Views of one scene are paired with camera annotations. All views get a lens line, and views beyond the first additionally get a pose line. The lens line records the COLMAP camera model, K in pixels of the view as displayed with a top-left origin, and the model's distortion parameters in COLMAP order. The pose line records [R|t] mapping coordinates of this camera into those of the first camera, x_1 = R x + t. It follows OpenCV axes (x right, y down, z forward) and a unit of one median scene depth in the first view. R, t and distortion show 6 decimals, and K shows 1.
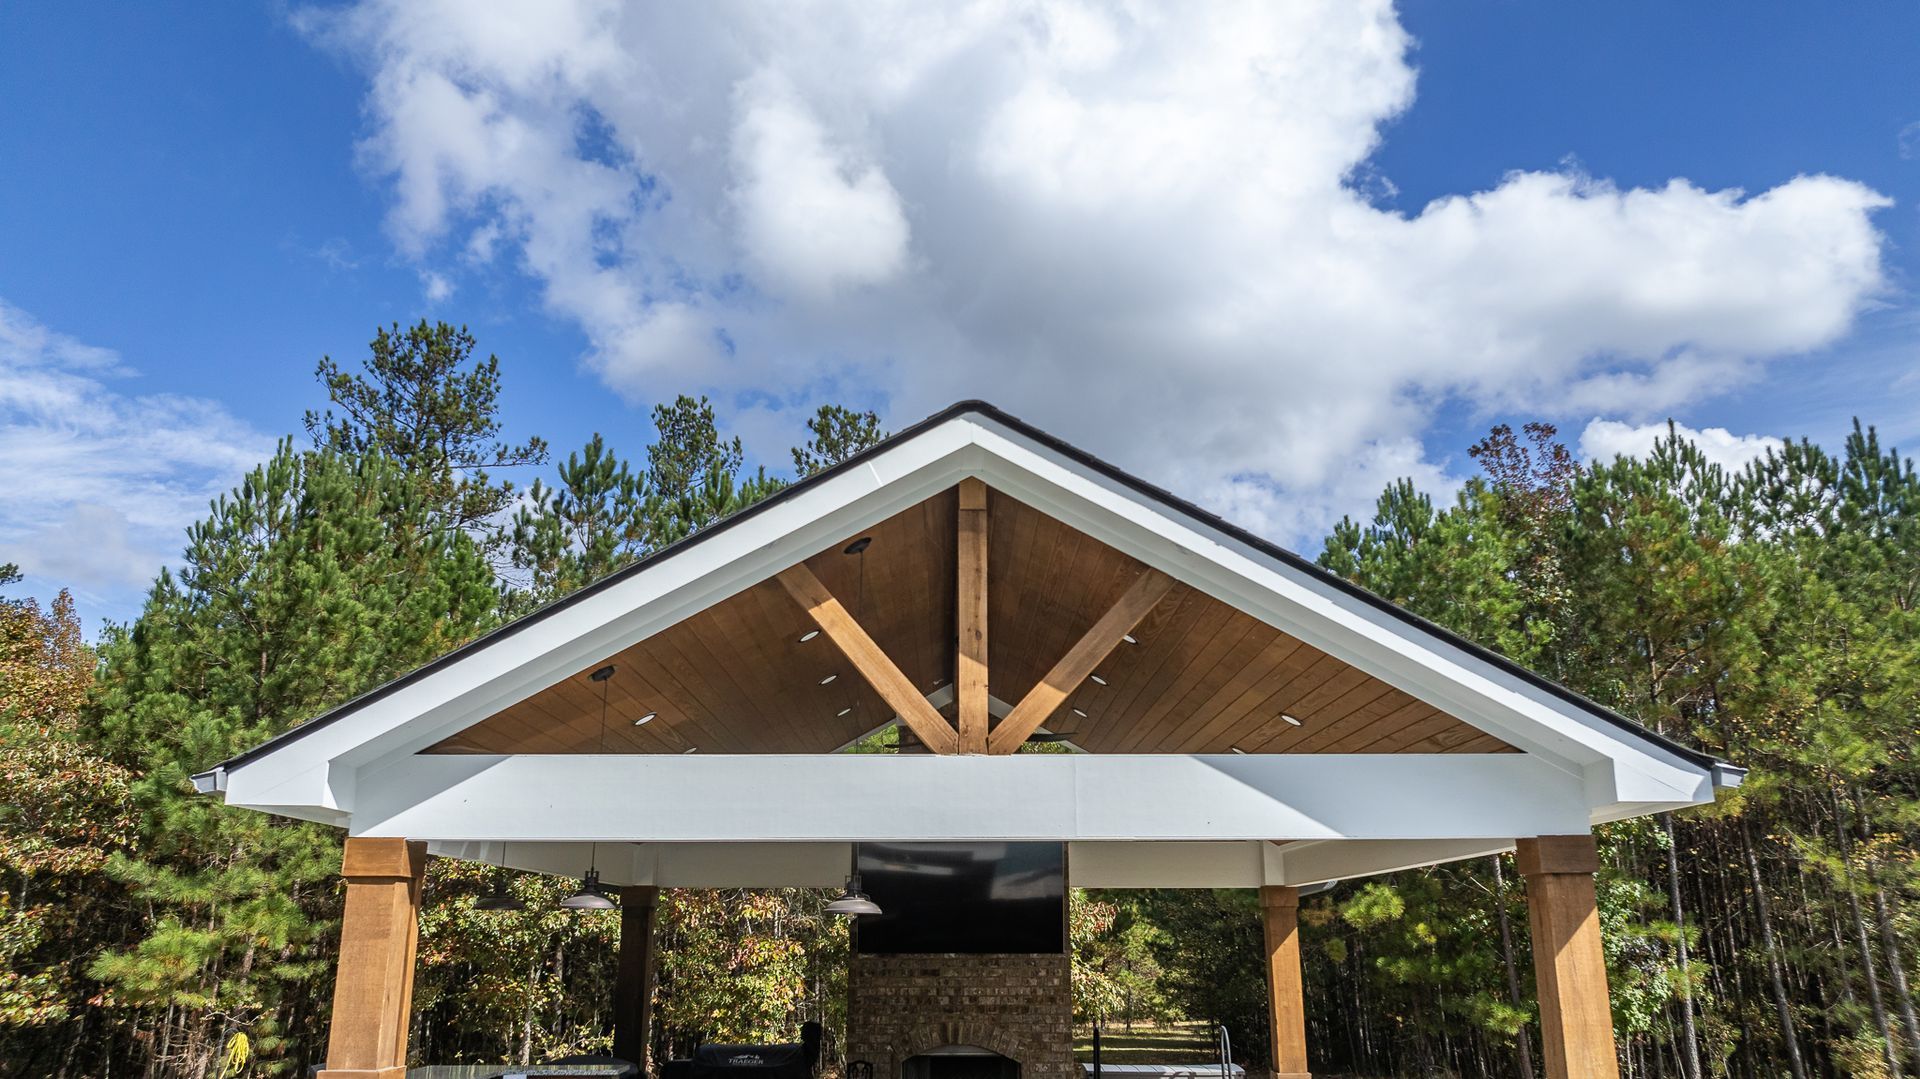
lens RADIAL K [[1353.9, 0, 956.5], [0, 1353.9, 528.0], [0, 0, 1]] dist [-0.045108, 0.054971]
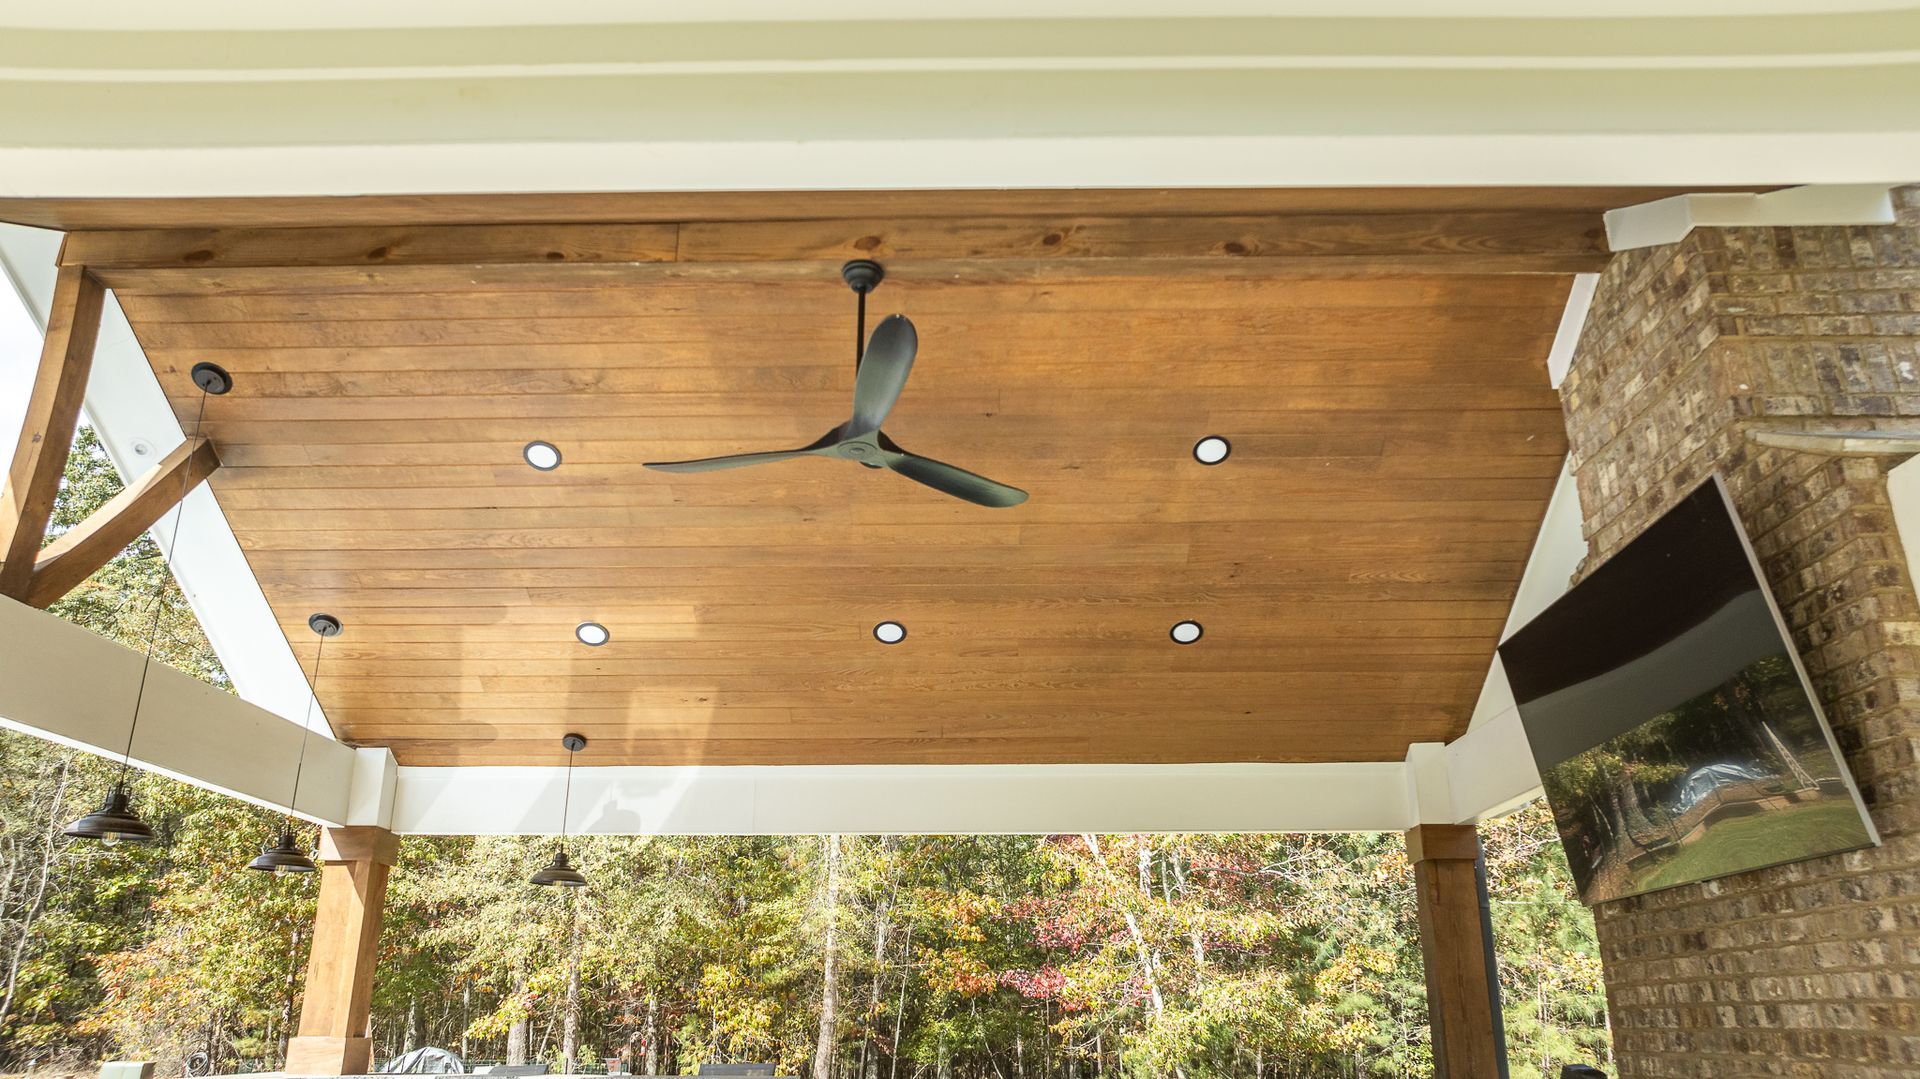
lens RADIAL K [[1353.9, 0, 961.9], [0, 1353.9, 534.9], [0, 0, 1]] dist [-0.045108, 0.054971]
pose [[-0.025331, -0.345332, -0.938139, 0.377746], [0.293075, 0.894640, -0.337234, 0.298605], [0.955754, -0.283488, 0.078546, 0.818544]]
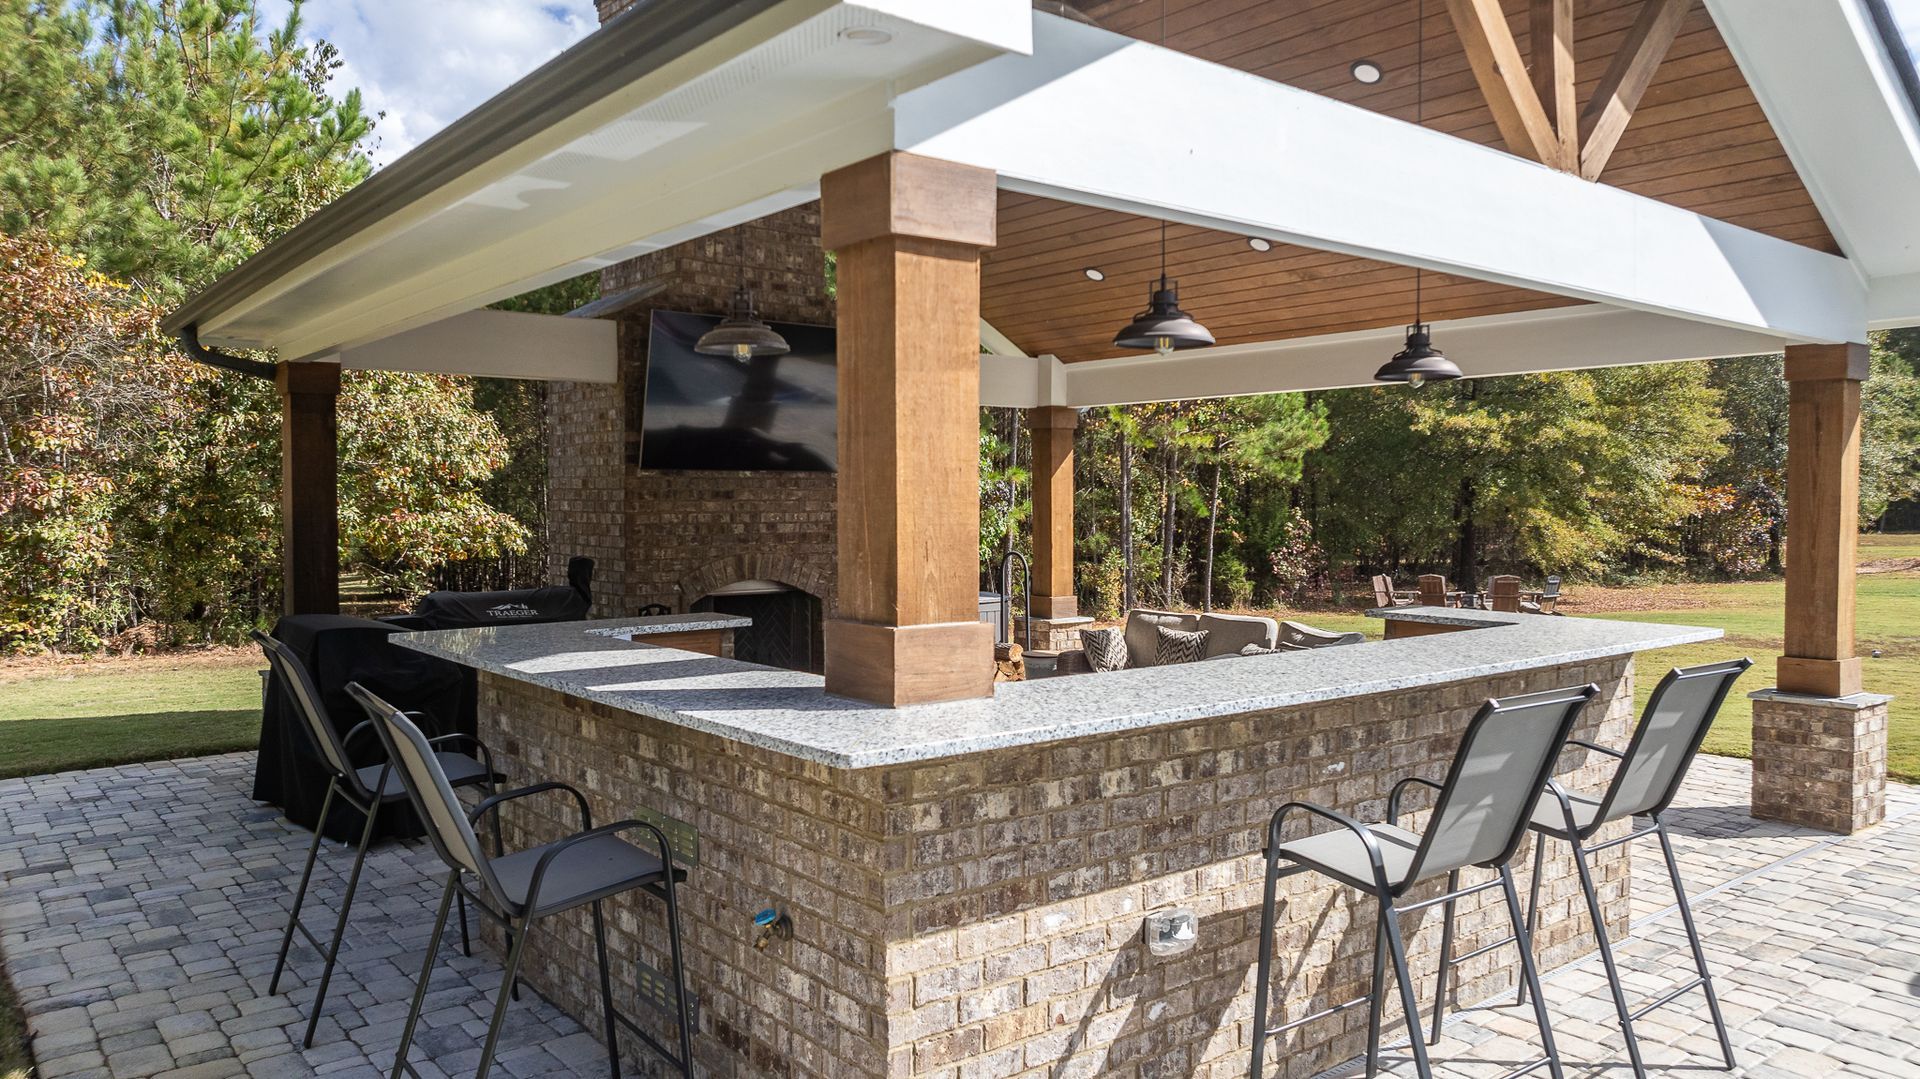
lens RADIAL K [[1353.9, 0, 960.7], [0, 1353.9, 539.6], [0, 0, 1]] dist [-0.045108, 0.054971]
pose [[0.787251, -0.017083, 0.616396, -0.397681], [-0.182432, 0.948414, 0.259285, 0.128649], [-0.589028, -0.316573, 0.743524, 0.334585]]
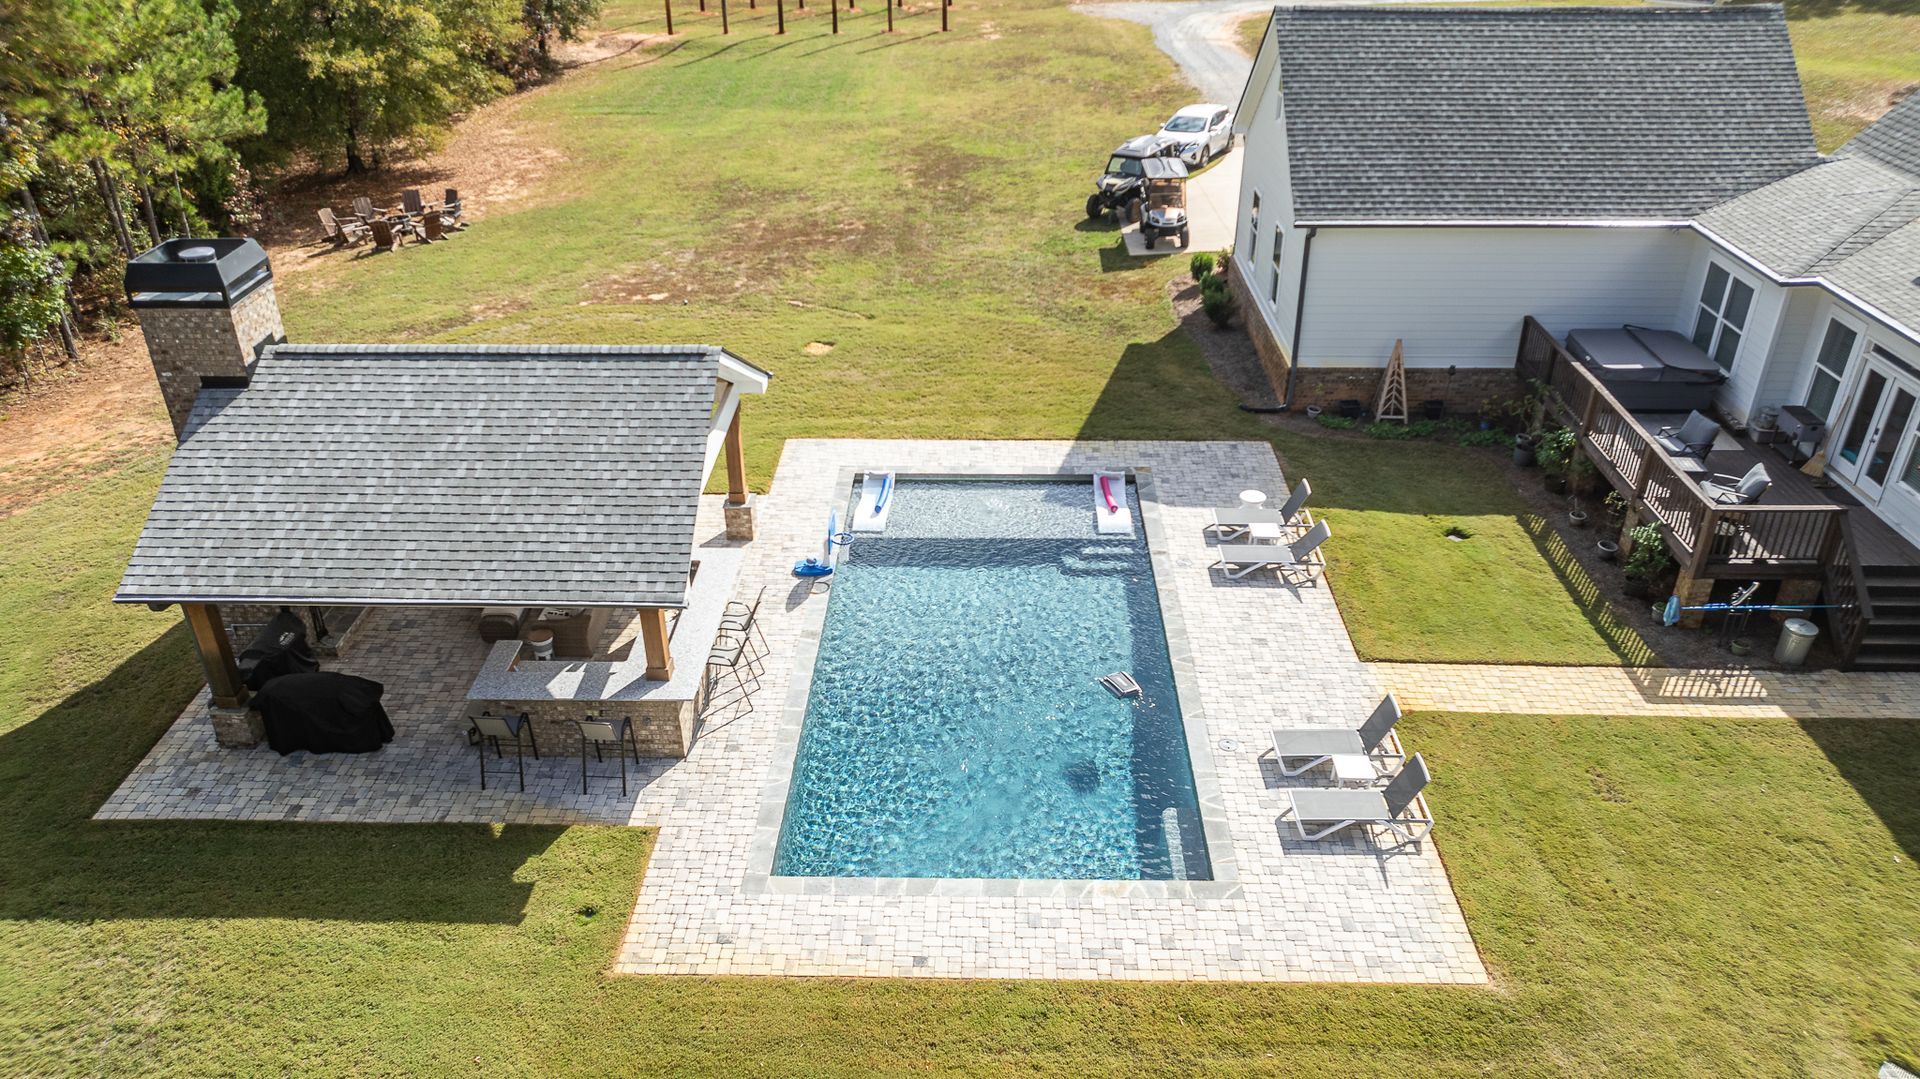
lens RADIAL K [[1353.9, 0, 956.0], [0, 1353.9, 540.8], [0, 0, 1]] dist [-0.045108, 0.054971]
pose [[0.038290, -0.493829, 0.868716, -1.438577], [-0.285791, 0.827628, 0.483069, -0.696958], [-0.957527, -0.266767, -0.109442, 0.426096]]
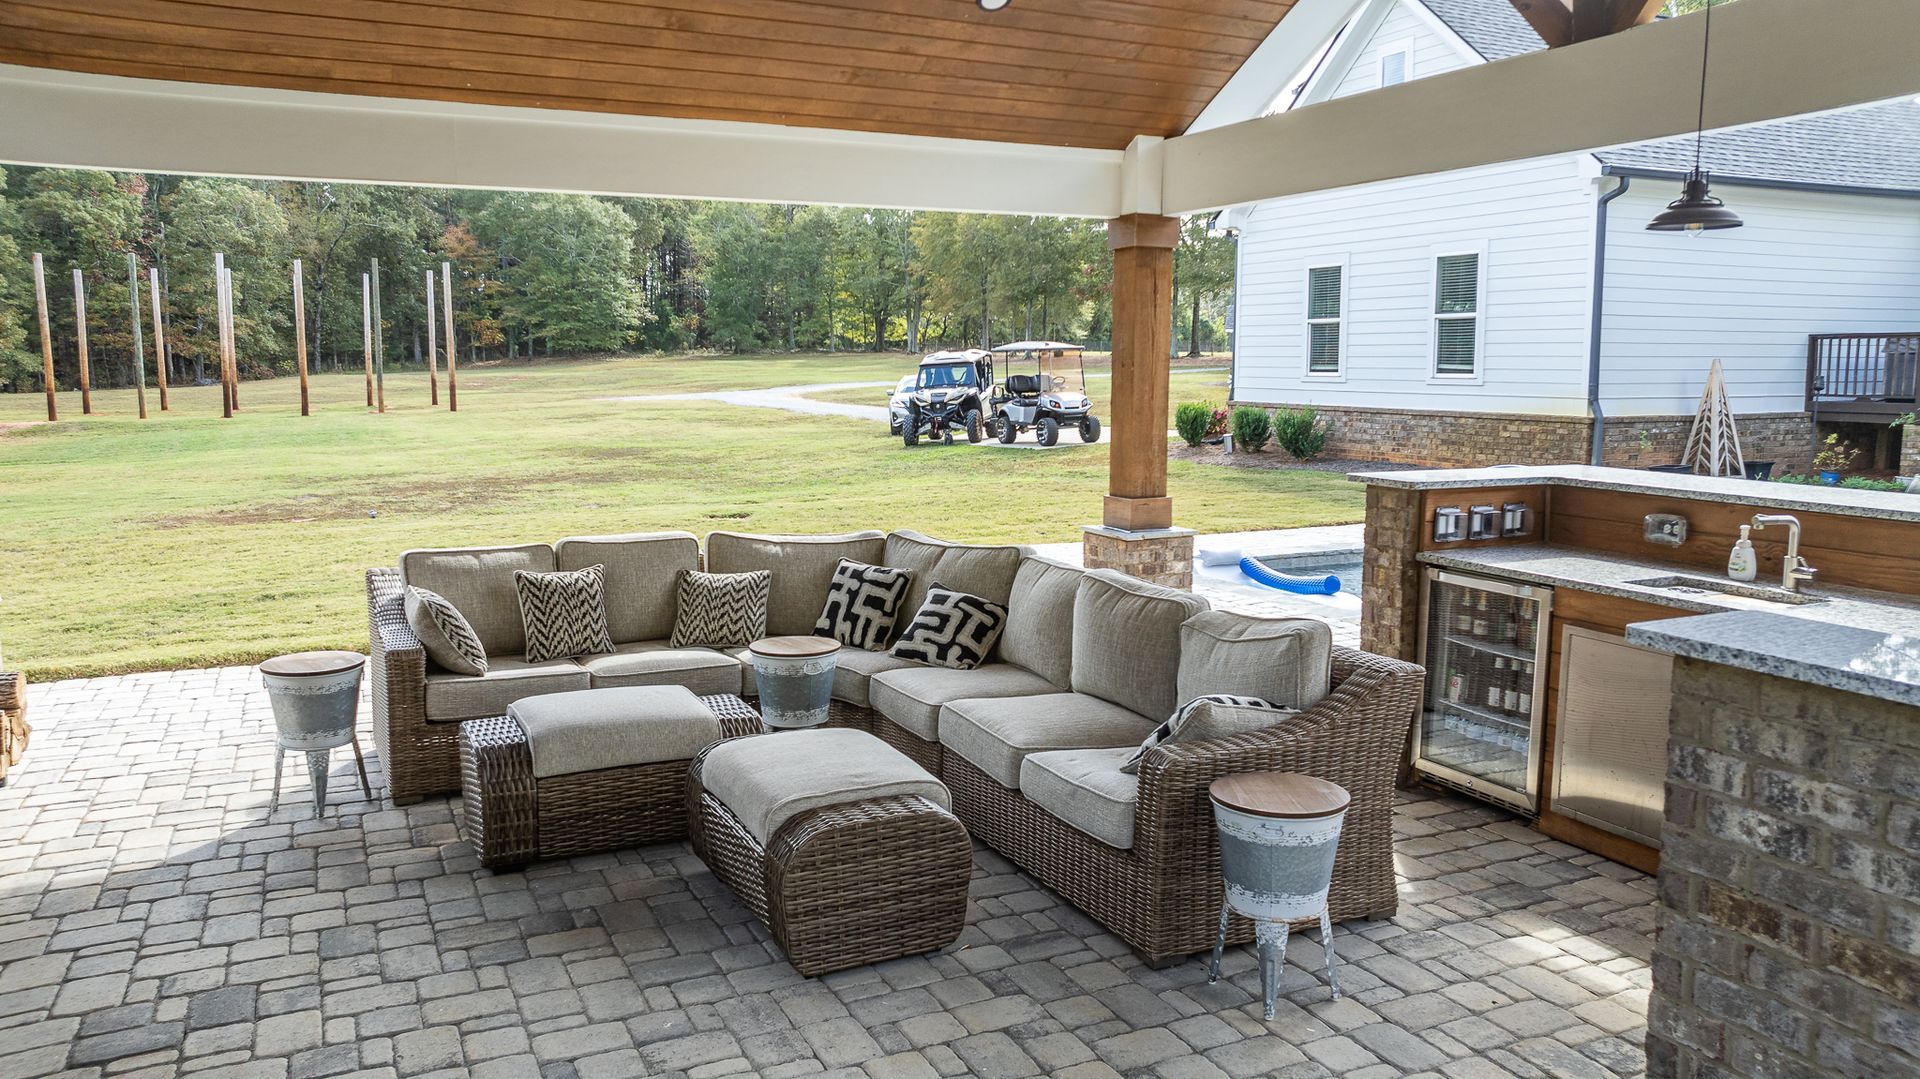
lens RADIAL K [[1353.9, 0, 961.9], [0, 1353.9, 536.0], [0, 0, 1]] dist [-0.045108, 0.054971]
pose [[-0.427057, -0.115128, 0.896866, -0.306346], [-0.264744, 0.964316, -0.002276, 0.303624], [-0.864600, -0.238412, -0.442297, 0.896703]]
